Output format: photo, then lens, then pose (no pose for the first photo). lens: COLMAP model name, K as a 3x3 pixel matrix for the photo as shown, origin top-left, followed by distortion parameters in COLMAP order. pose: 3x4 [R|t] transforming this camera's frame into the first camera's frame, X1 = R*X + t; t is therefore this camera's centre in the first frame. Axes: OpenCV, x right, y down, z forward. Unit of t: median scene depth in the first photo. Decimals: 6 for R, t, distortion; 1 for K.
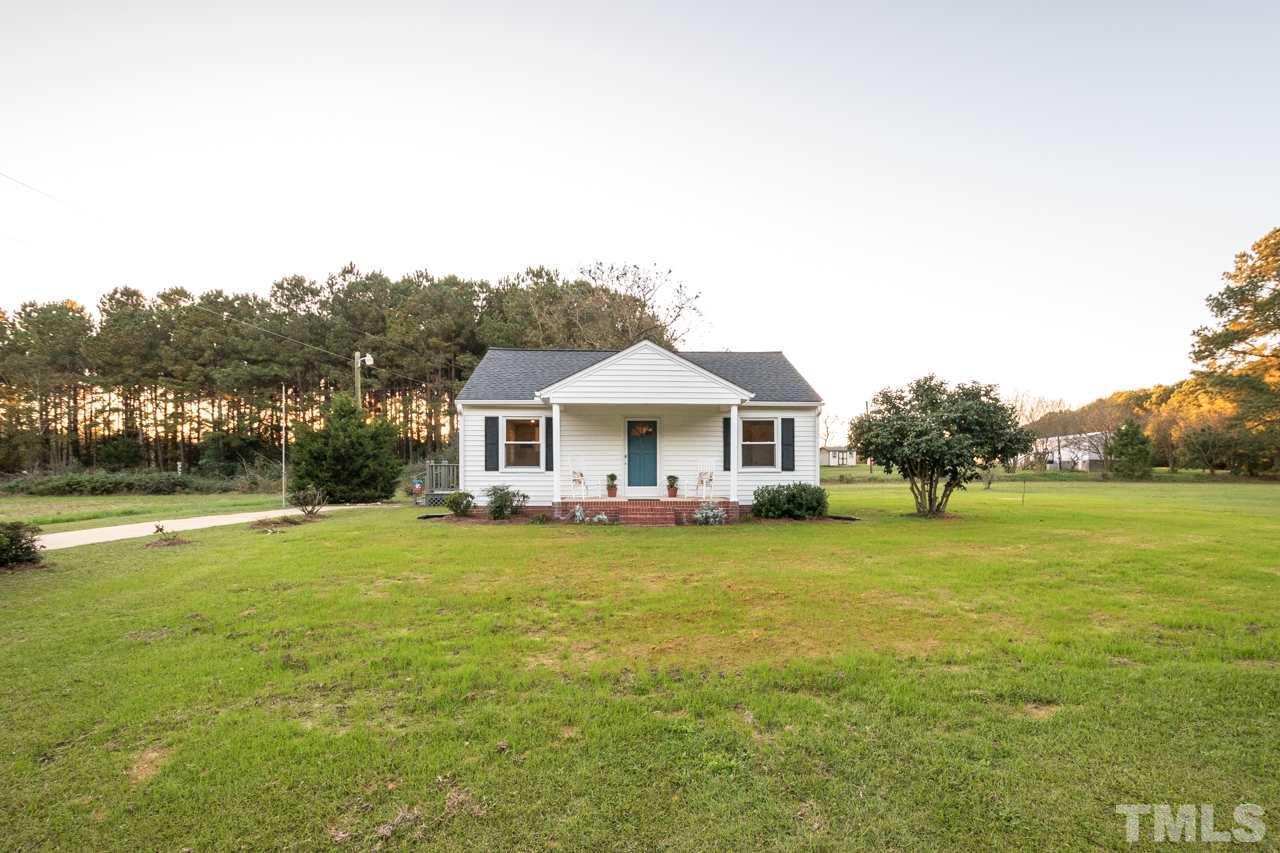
lens RADIAL K [[578.9, 0, 647.1], [0, 578.9, 413.6], [0, 0, 1]] dist [0.003334, 0.000271]
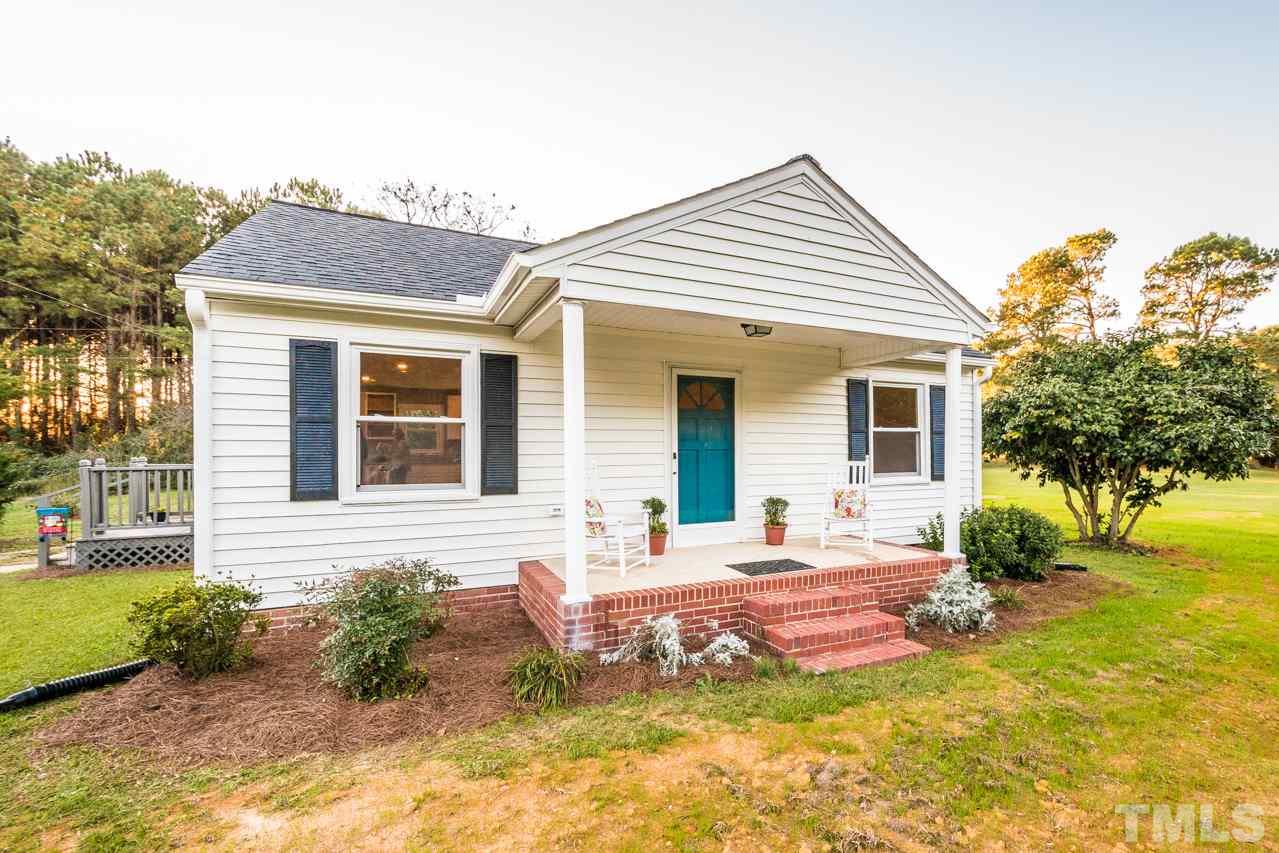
lens RADIAL K [[563.9, 0, 667.1], [0, 563.9, 423.7], [0, 0, 1]] dist [0.000788, 0.000199]
pose [[0.916272, 0.018505, 0.400129, -0.208568], [-0.036434, 0.998642, 0.037247, 0.033737], [-0.398896, -0.048706, 0.915702, 0.608638]]
